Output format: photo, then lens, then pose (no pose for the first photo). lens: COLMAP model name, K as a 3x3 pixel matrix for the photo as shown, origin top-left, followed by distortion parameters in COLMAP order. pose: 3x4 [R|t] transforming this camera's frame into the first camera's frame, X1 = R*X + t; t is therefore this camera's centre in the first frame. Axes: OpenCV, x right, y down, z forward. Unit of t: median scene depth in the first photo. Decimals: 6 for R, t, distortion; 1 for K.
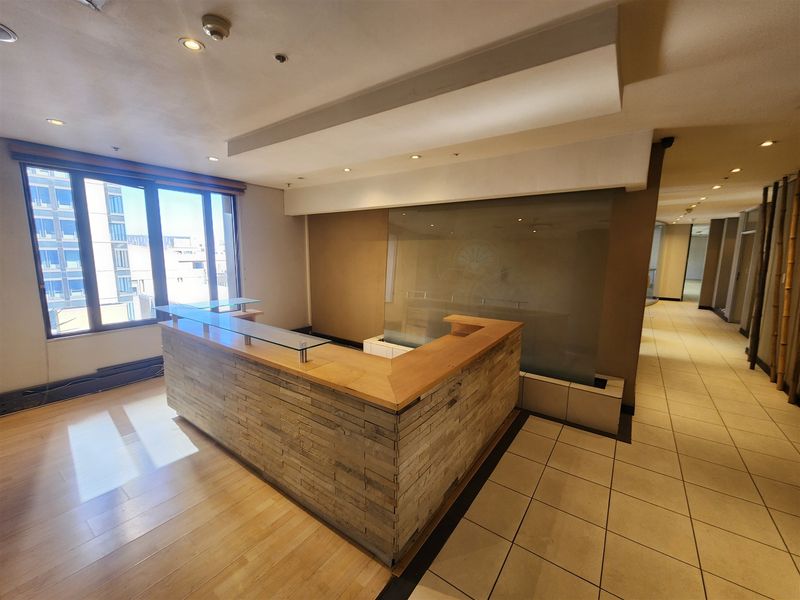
lens RADIAL K [[326.7, 0, 397.8], [0, 326.7, 300.6], [0, 0, 1]] dist [0.002259, 0.000255]
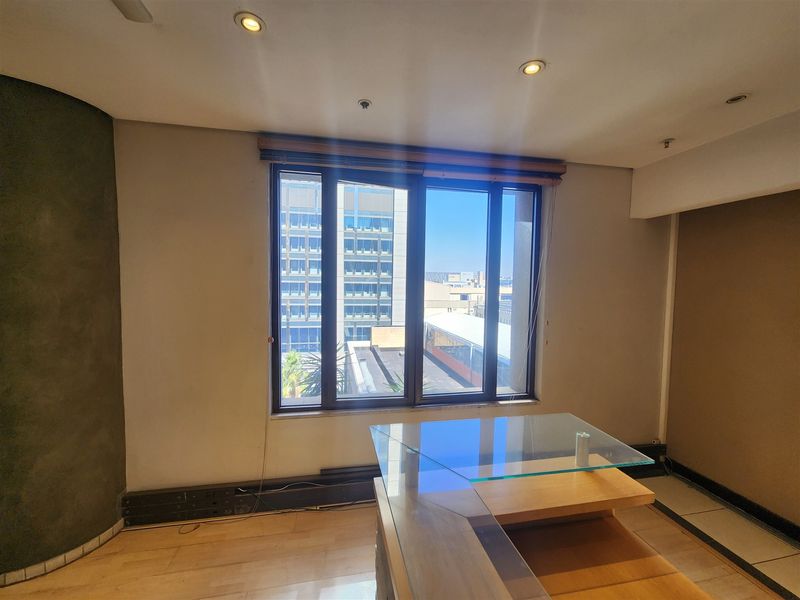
lens RADIAL K [[326.7, 0, 397.8], [0, 326.7, 300.6], [0, 0, 1]] dist [0.002259, 0.000255]
pose [[0.733917, 0.037974, -0.678177, -0.312030], [-0.107380, 0.992367, -0.060639, -0.079290], [0.670698, 0.117327, 0.732393, 0.483609]]
